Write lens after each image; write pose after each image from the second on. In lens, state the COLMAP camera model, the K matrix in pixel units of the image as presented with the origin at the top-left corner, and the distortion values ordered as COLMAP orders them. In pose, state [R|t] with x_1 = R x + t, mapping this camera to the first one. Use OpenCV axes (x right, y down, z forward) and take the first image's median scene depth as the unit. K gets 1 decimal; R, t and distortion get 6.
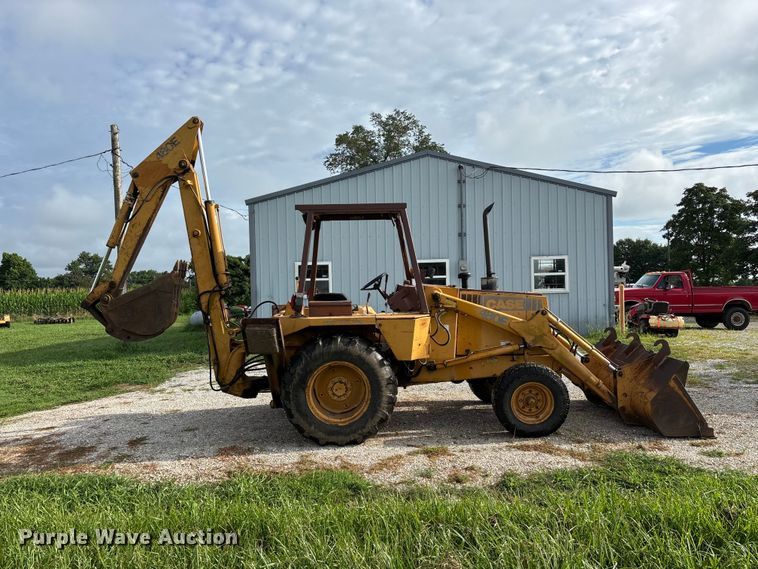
lens RADIAL K [[571.3, 0, 380.8], [0, 571.3, 287.0], [0, 0, 1]] dist [0.044838, -0.037815]
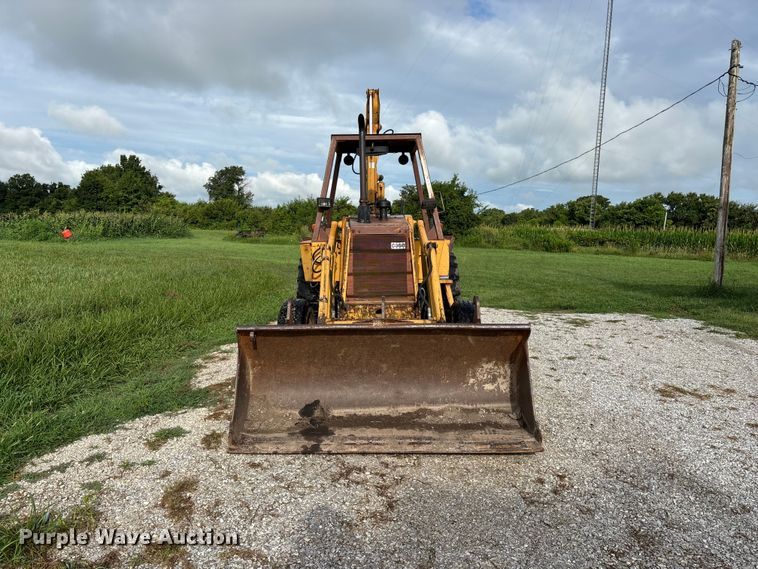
lens RADIAL K [[571.3, 0, 377.9], [0, 571.3, 288.3], [0, 0, 1]] dist [0.044838, -0.037815]
pose [[-0.037601, 0.122170, -0.991797, 1.078318], [-0.022586, 0.992141, 0.123069, -0.000002], [0.999038, 0.027028, -0.034546, 1.102453]]
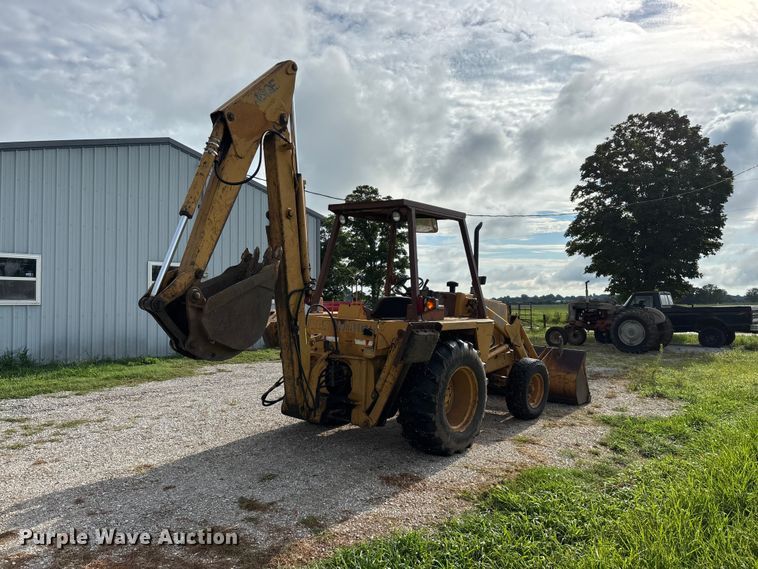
lens RADIAL K [[570.4, 0, 376.3], [0, 570.4, 286.6], [0, 0, 1]] dist [0.043892, -0.046578]
pose [[0.646100, 0.042571, 0.762065, -0.817707], [-0.022414, 0.999071, -0.036808, 0.029005], [-0.762924, 0.006701, 0.646454, 0.422800]]
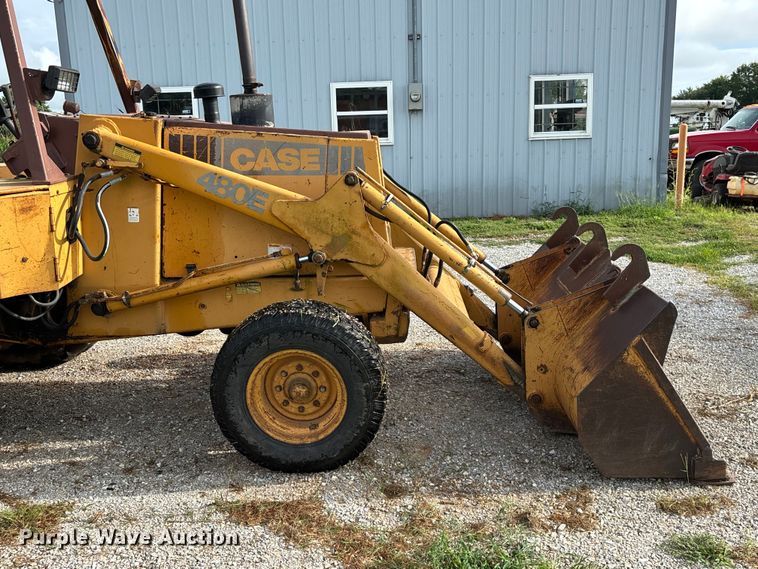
lens RADIAL K [[744.2, 0, 379.4], [0, 744.2, 292.3], [0, 0, 1]] dist [0.030307, 0.000000]
pose [[0.998998, 0.005651, -0.044404, 0.315432], [0.003620, 0.978552, 0.205968, 0.013116], [0.044615, -0.205922, 0.977551, 0.439790]]
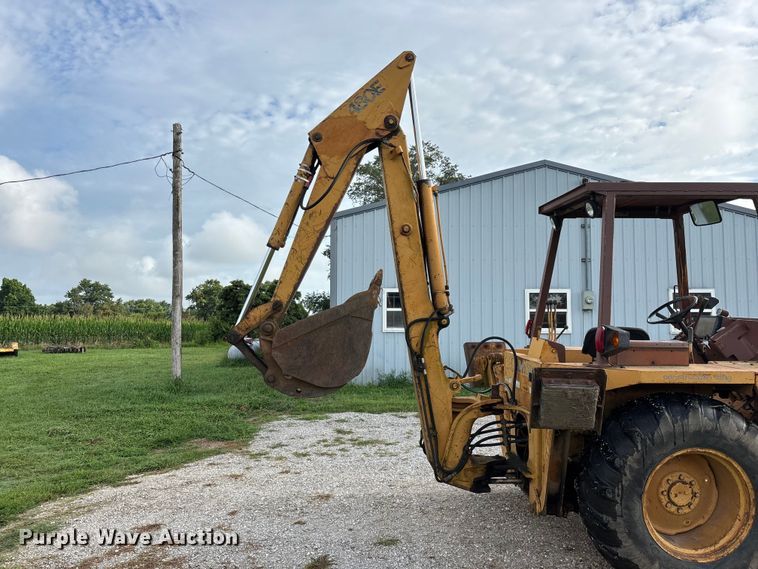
lens RADIAL K [[571.3, 0, 379.4], [0, 571.3, 283.6], [0, 0, 1]] dist [0.044838, -0.037815]
pose [[0.999721, 0.023594, 0.001446, -0.349915], [-0.023447, 0.997532, -0.066181, 0.010562], [-0.003003, 0.066129, 0.997807, 0.365865]]
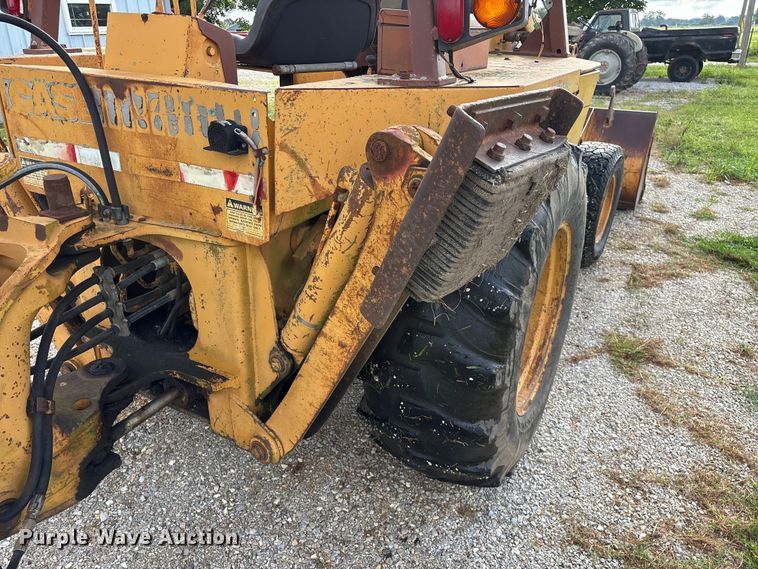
lens RADIAL K [[571.3, 0, 375.9], [0, 571.3, 280.8], [0, 0, 1]] dist [0.044838, -0.037815]
pose [[0.502809, -0.330341, 0.798785, -0.332951], [-0.001032, 0.923865, 0.382718, 0.035294], [-0.864397, -0.193259, 0.464187, 0.829402]]
